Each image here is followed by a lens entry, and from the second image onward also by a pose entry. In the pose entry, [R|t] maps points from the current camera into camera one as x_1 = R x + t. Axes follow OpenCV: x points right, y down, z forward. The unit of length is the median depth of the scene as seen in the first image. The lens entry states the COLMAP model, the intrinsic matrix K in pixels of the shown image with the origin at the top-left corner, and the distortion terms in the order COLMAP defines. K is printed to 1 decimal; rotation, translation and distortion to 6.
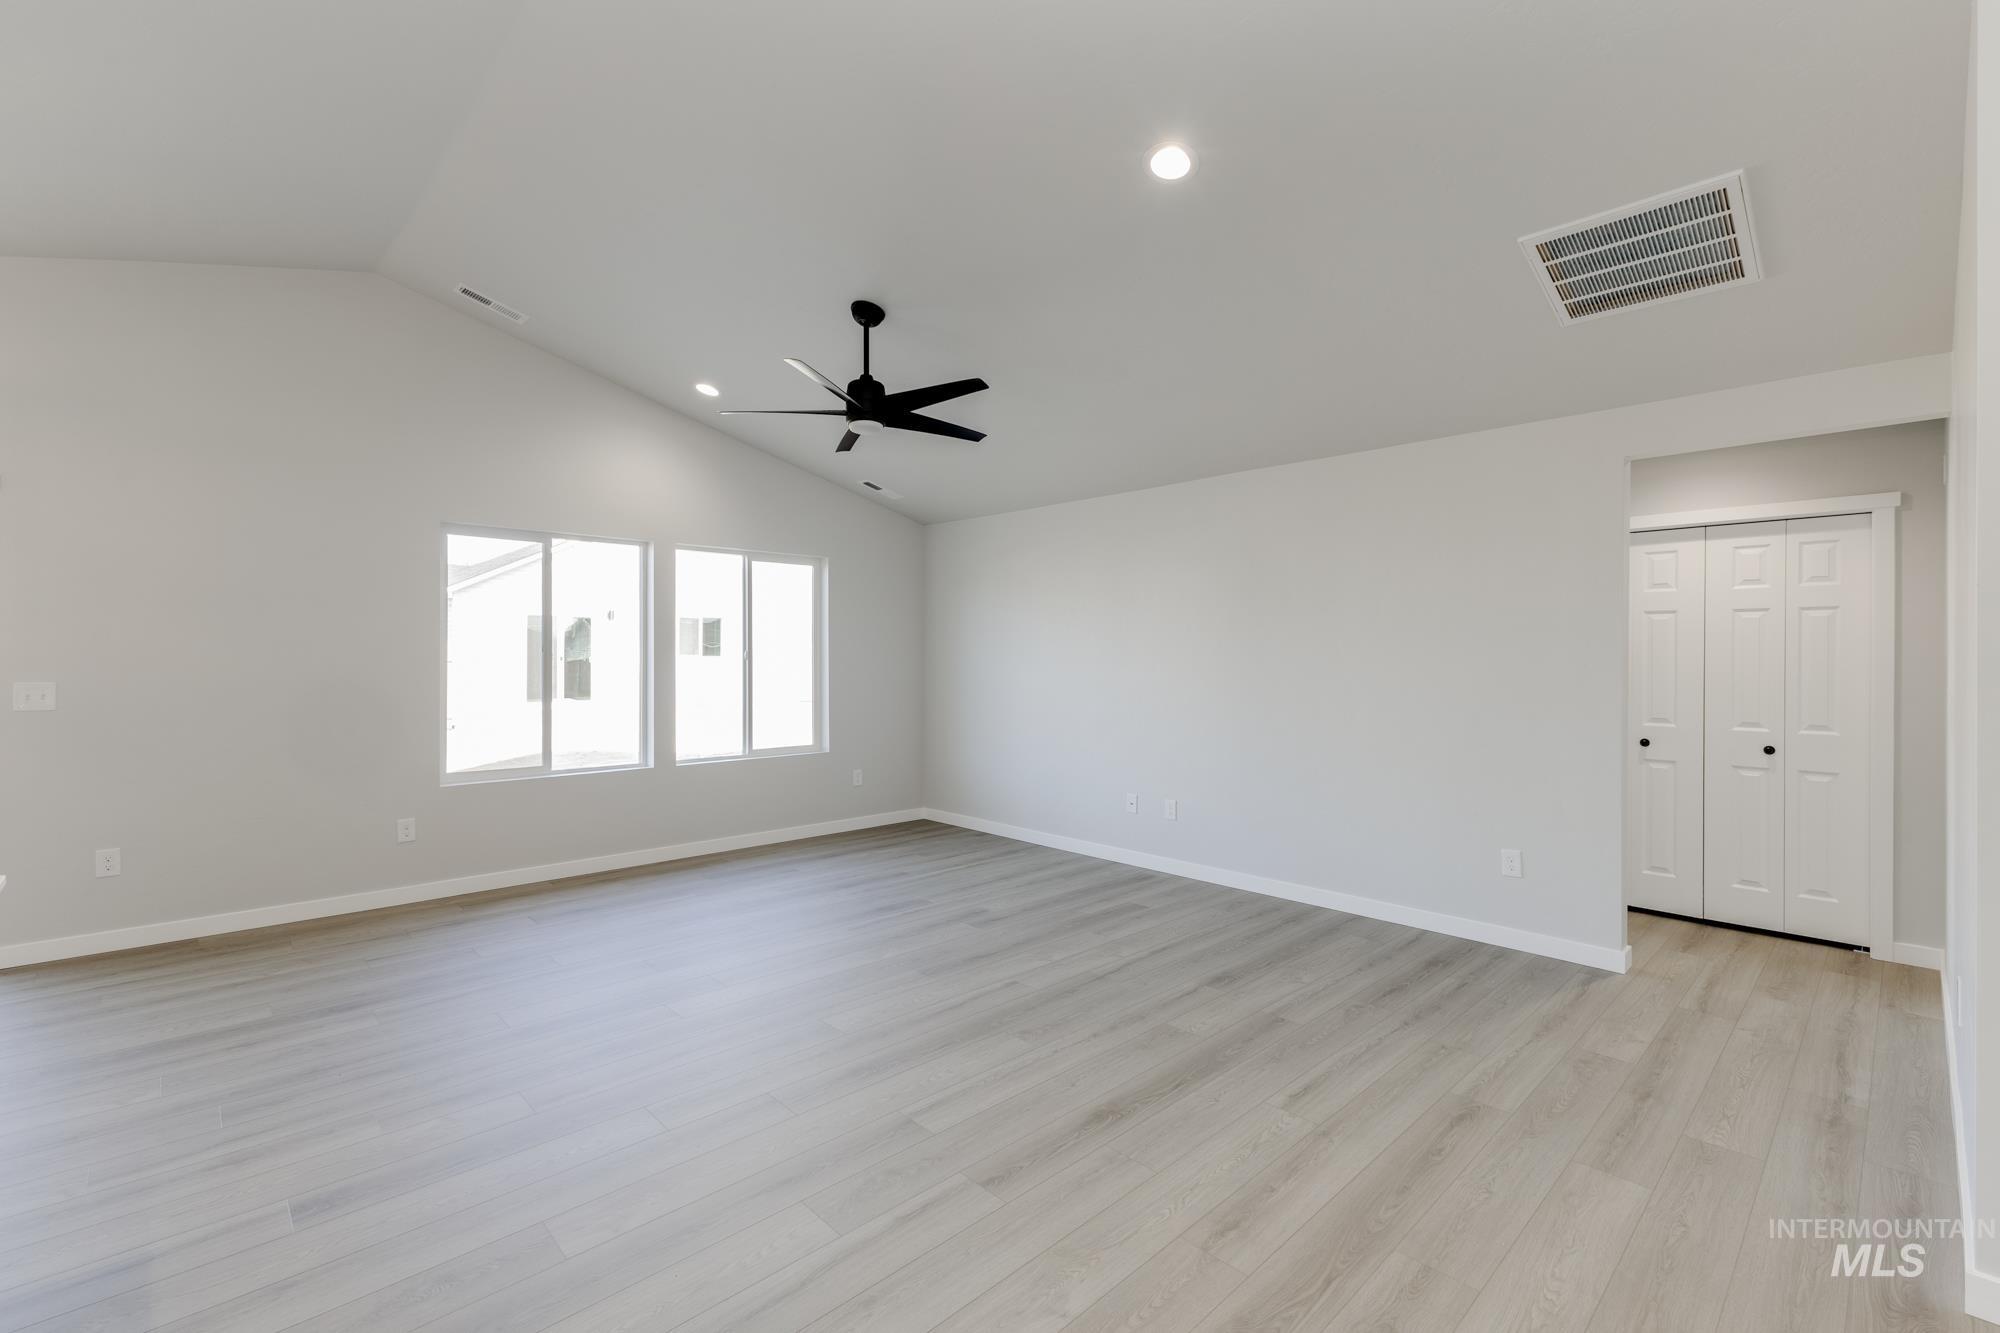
lens RADIAL K [[864.5, 0, 987.4], [0, 864.5, 659.0], [0, 0, 1]] dist [0.008869, -0.001165]
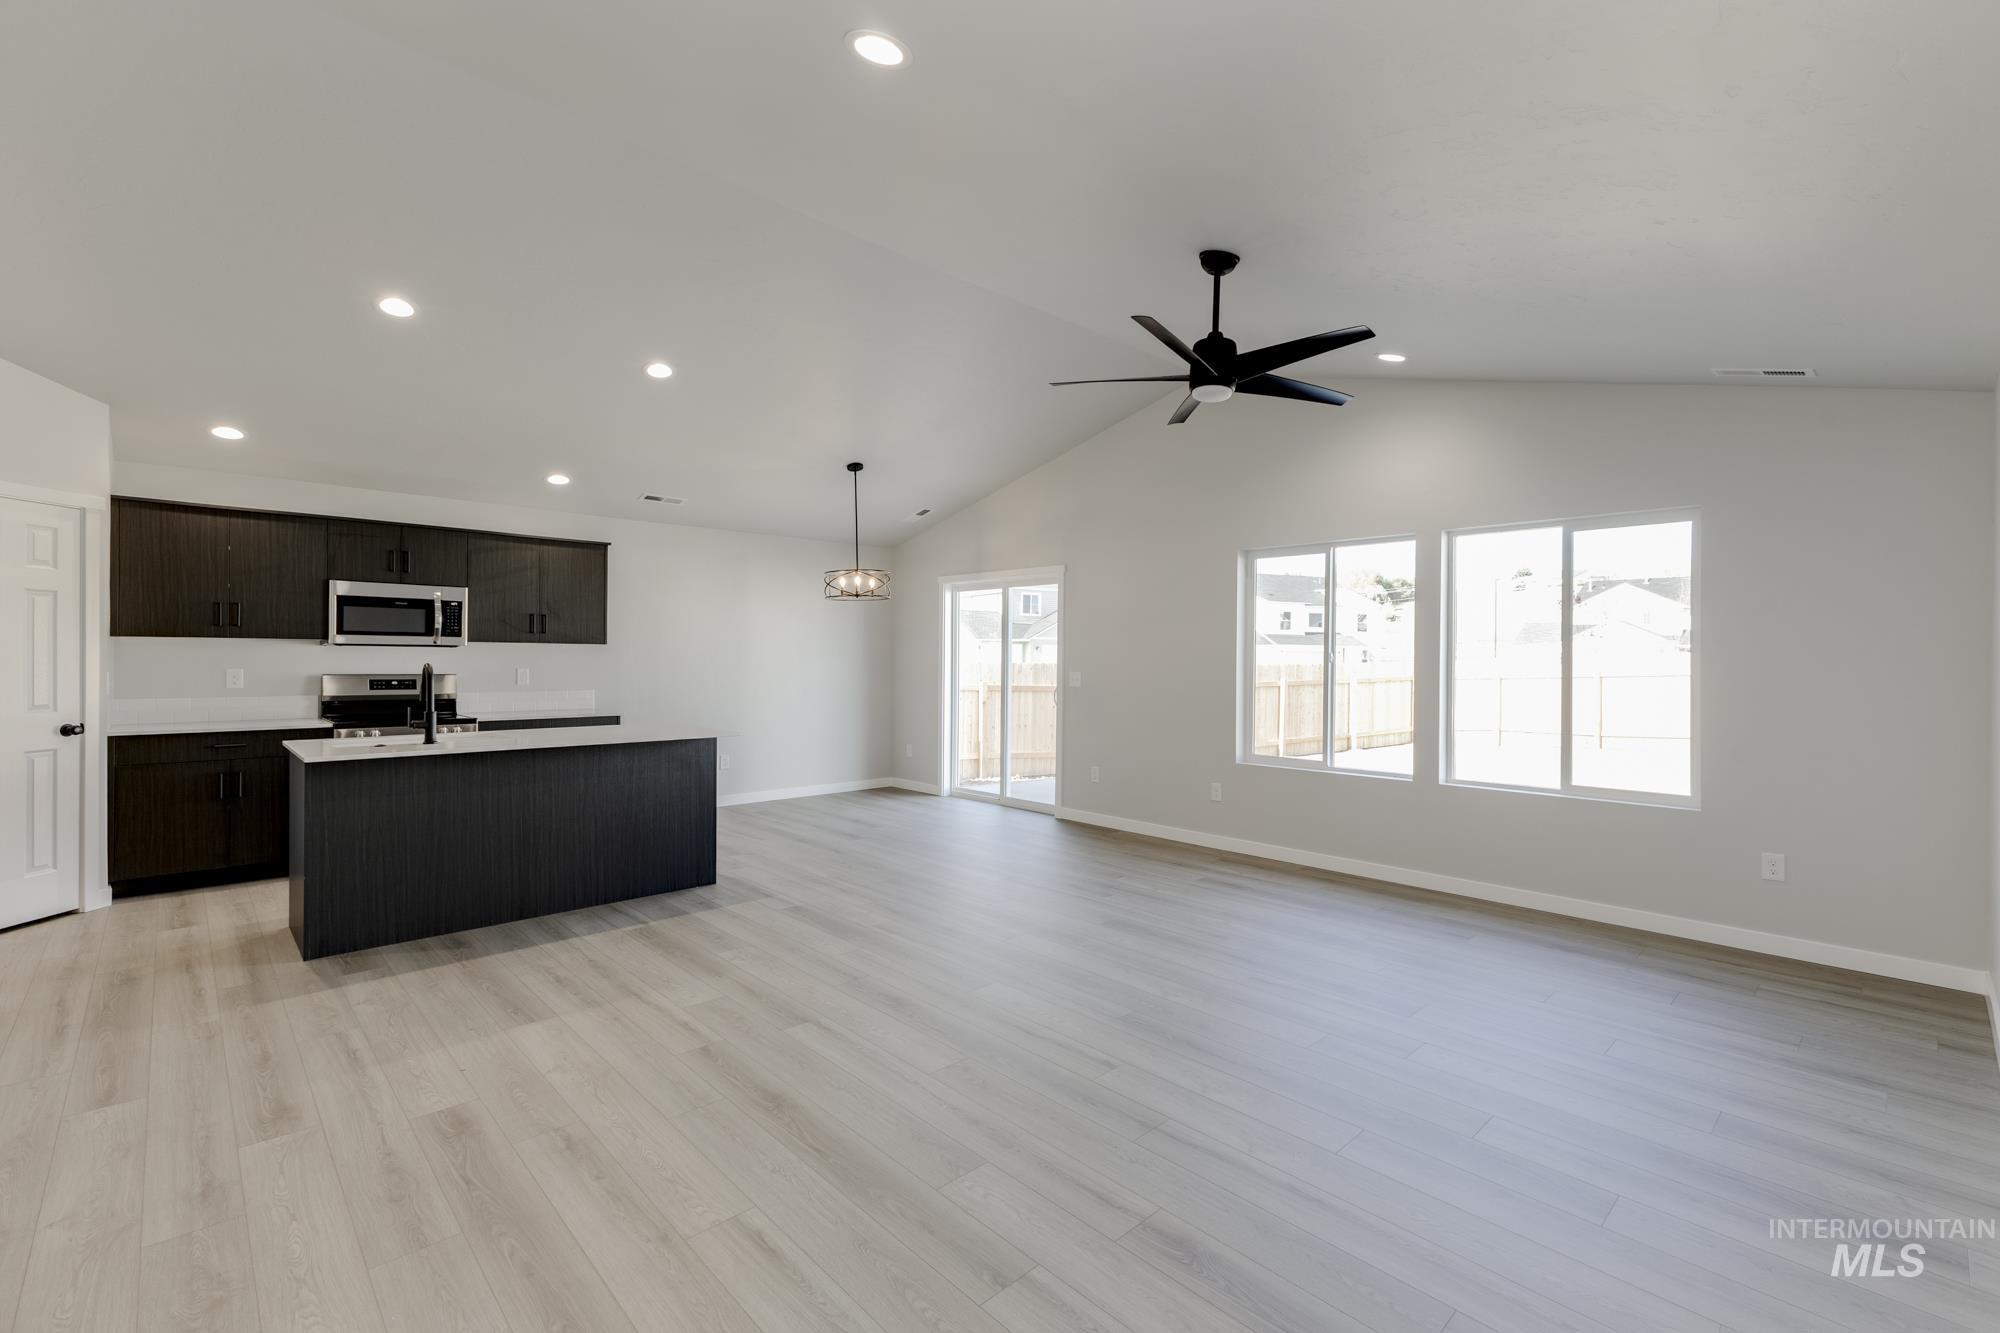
lens RADIAL K [[864.5, 0, 999.9], [0, 864.5, 658.7], [0, 0, 1]] dist [0.008869, -0.001165]
pose [[0.005633, -0.002364, -0.999981, 0.633796], [-0.010561, 0.999941, -0.002423, 0.004912], [0.999928, 0.010575, 0.005608, 0.689031]]
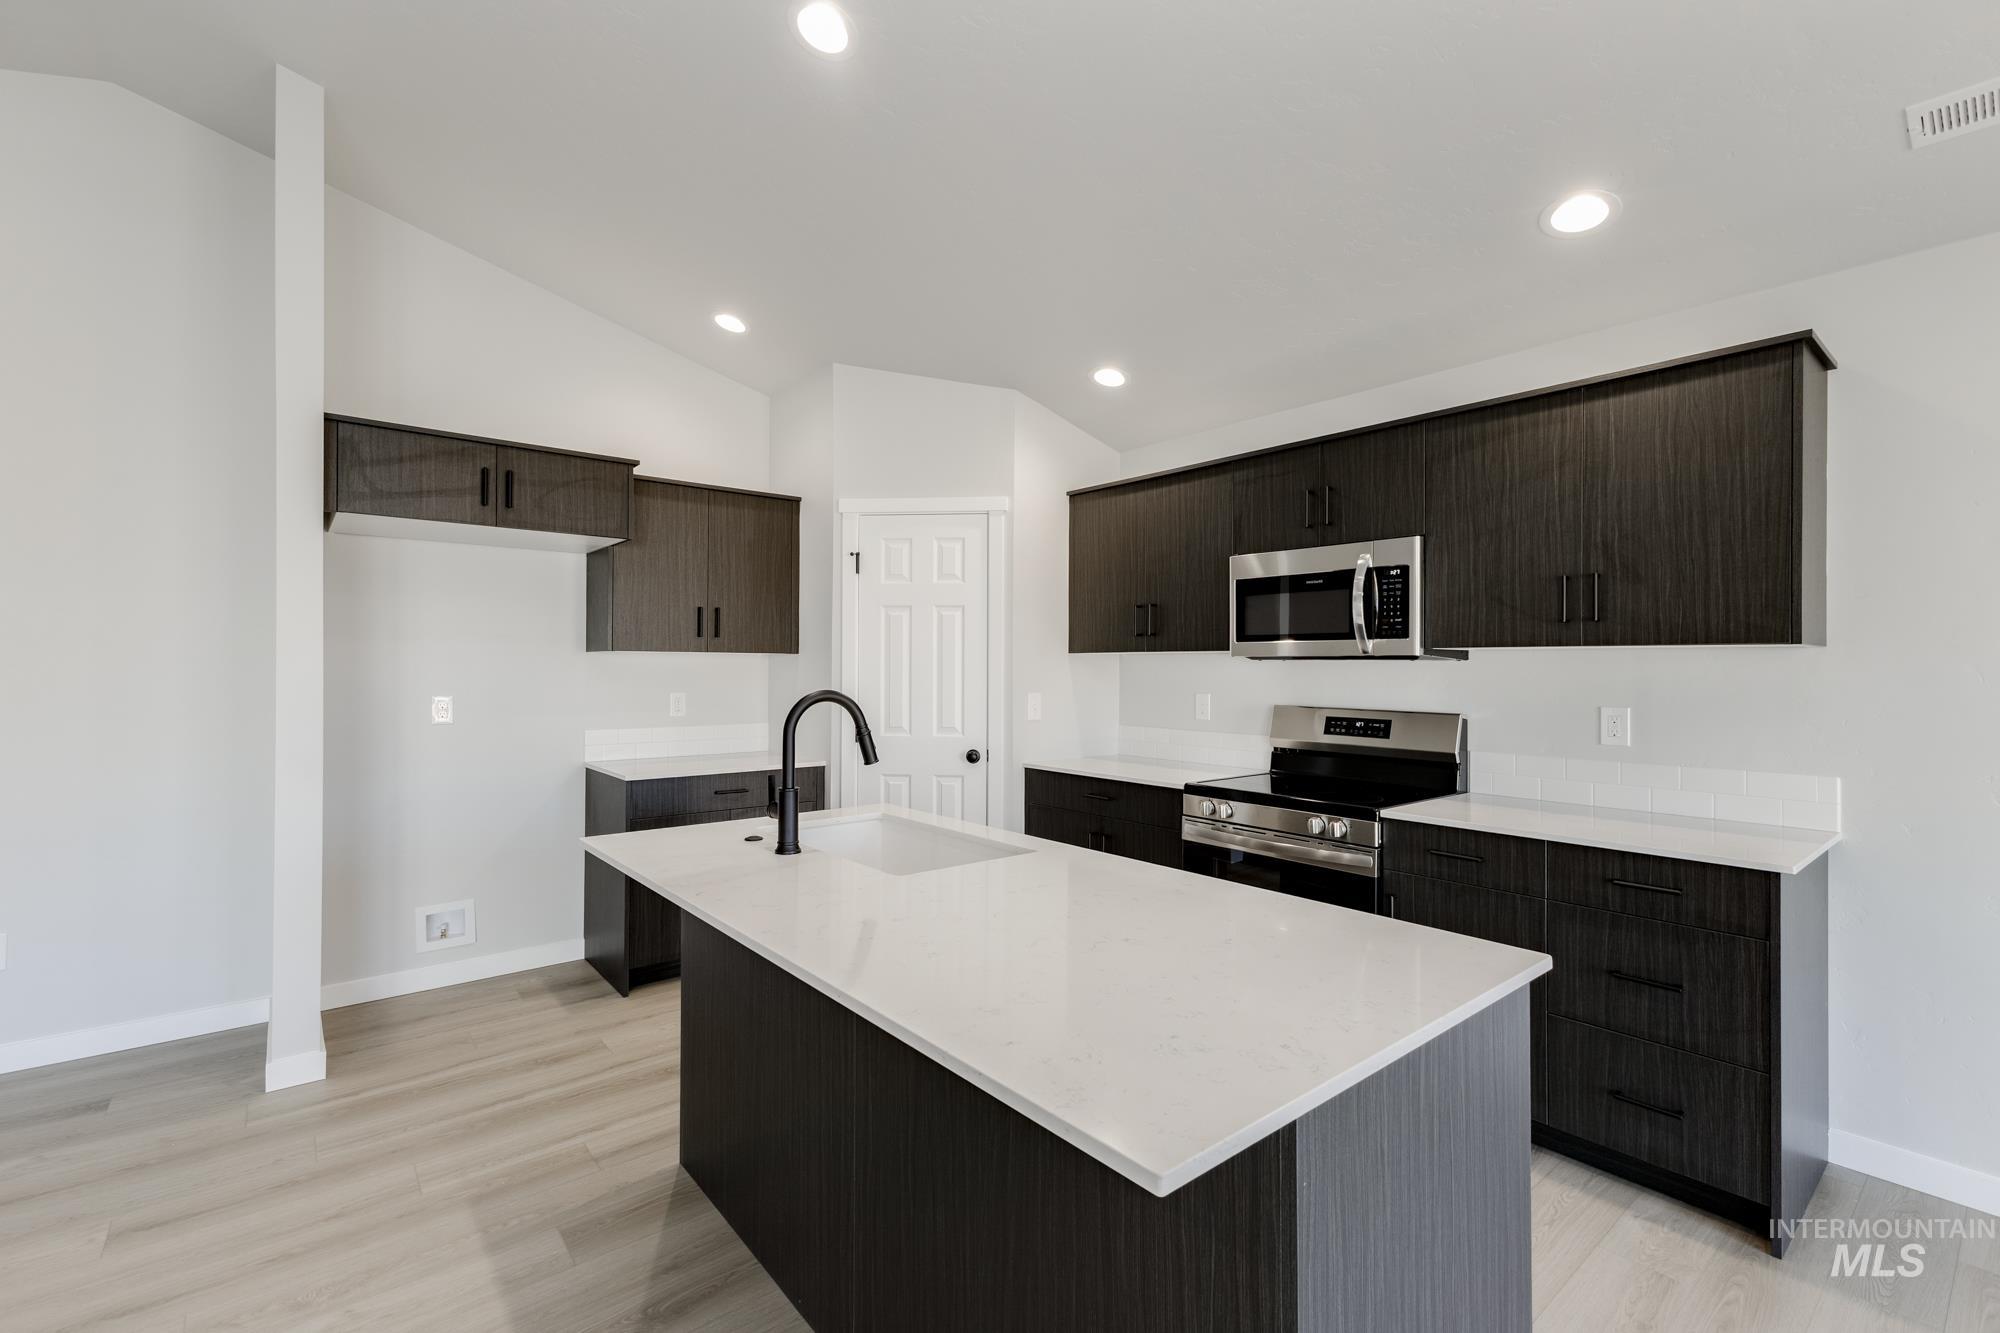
lens RADIAL K [[864.5, 0, 1012.2], [0, 864.5, 665.1], [0, 0, 1]] dist [0.008869, -0.001165]
pose [[-0.998139, -0.008532, 0.060381, -0.399106], [-0.008514, 0.999964, 0.000562, -0.000386], [-0.060384, 0.000047, -0.998175, 0.542150]]
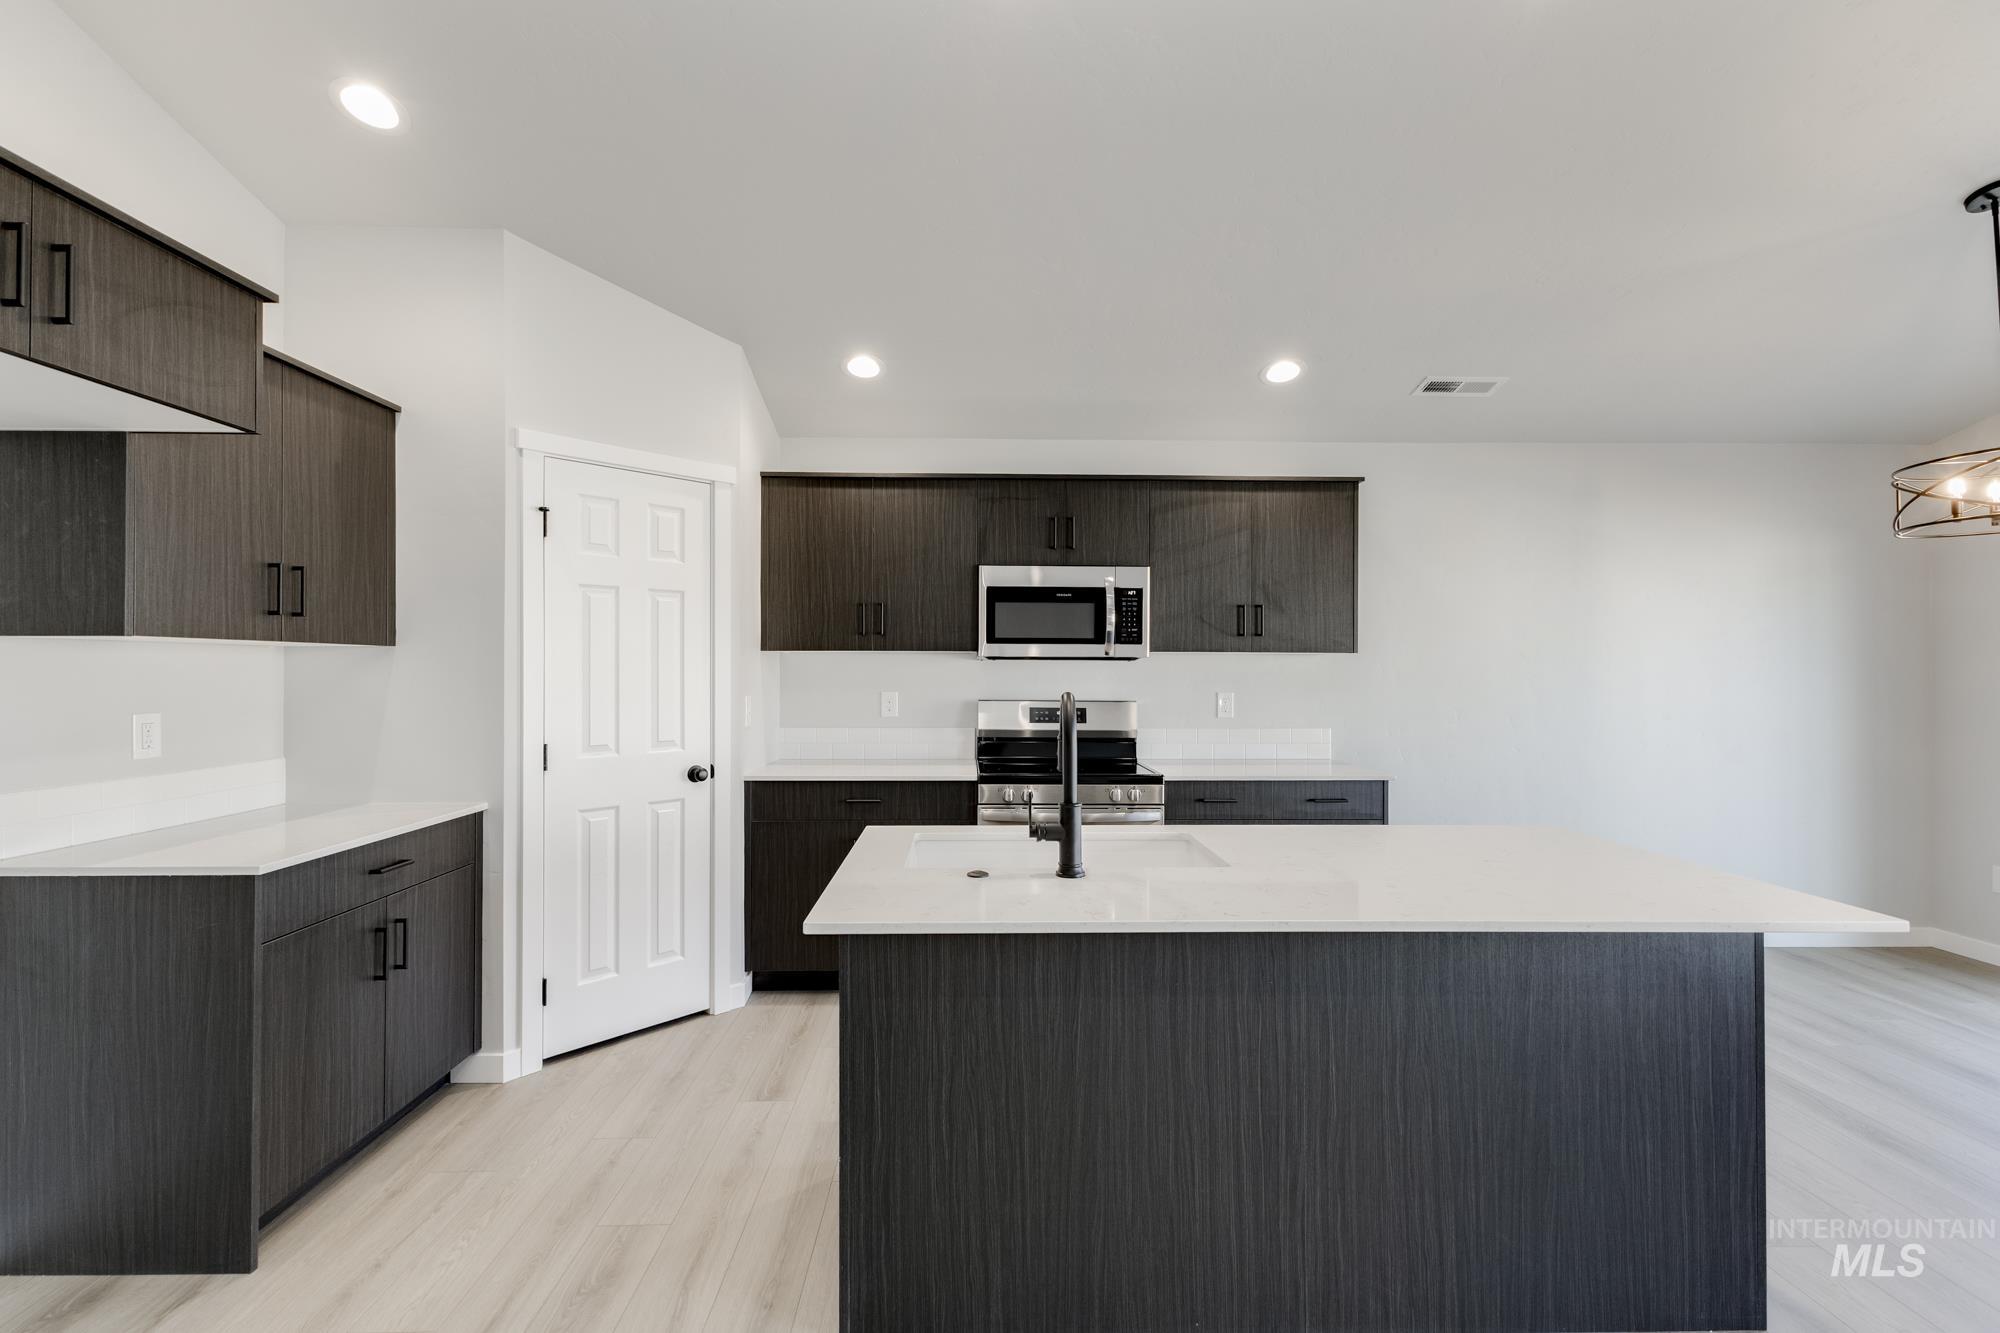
lens RADIAL K [[864.5, 0, 986.7], [0, 864.5, 666.4], [0, 0, 1]] dist [0.008869, -0.001165]
pose [[-0.674054, -0.007719, -0.738642, 0.053419], [-0.007482, 0.999965, -0.003622, 0.003284], [0.738644, 0.003085, -0.674088, 0.344980]]
